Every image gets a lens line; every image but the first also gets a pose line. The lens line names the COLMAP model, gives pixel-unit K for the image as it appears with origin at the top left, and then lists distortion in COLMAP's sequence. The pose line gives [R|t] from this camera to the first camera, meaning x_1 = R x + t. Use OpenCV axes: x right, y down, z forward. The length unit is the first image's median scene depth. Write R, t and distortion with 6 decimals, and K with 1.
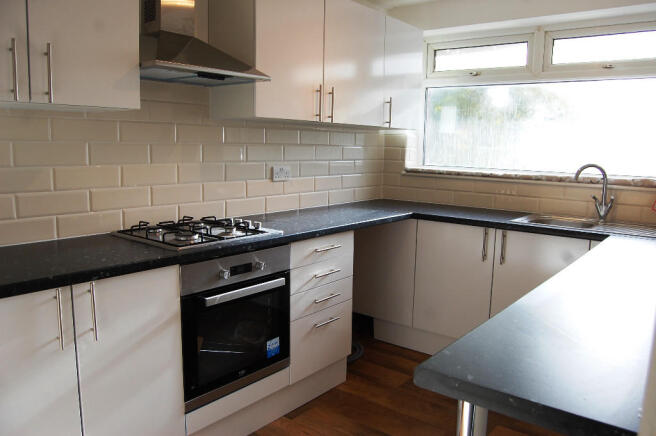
lens RADIAL K [[511.9, 0, 325.4], [0, 511.9, 216.7], [0, 0, 1]] dist [-0.072346, 0.015753]
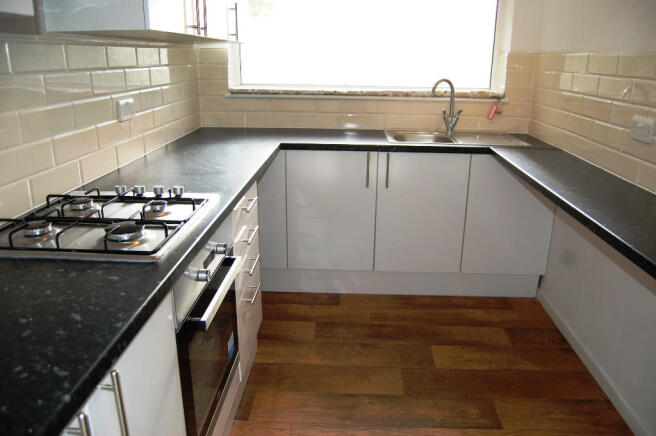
lens RADIAL K [[511.9, 0, 328.8], [0, 511.9, 216.3], [0, 0, 1]] dist [-0.072346, 0.015753]
pose [[0.813279, -0.185722, 0.551439, -0.274649], [0.087554, 0.975964, 0.199572, -0.053906], [-0.575250, -0.114027, 0.809991, 0.243268]]
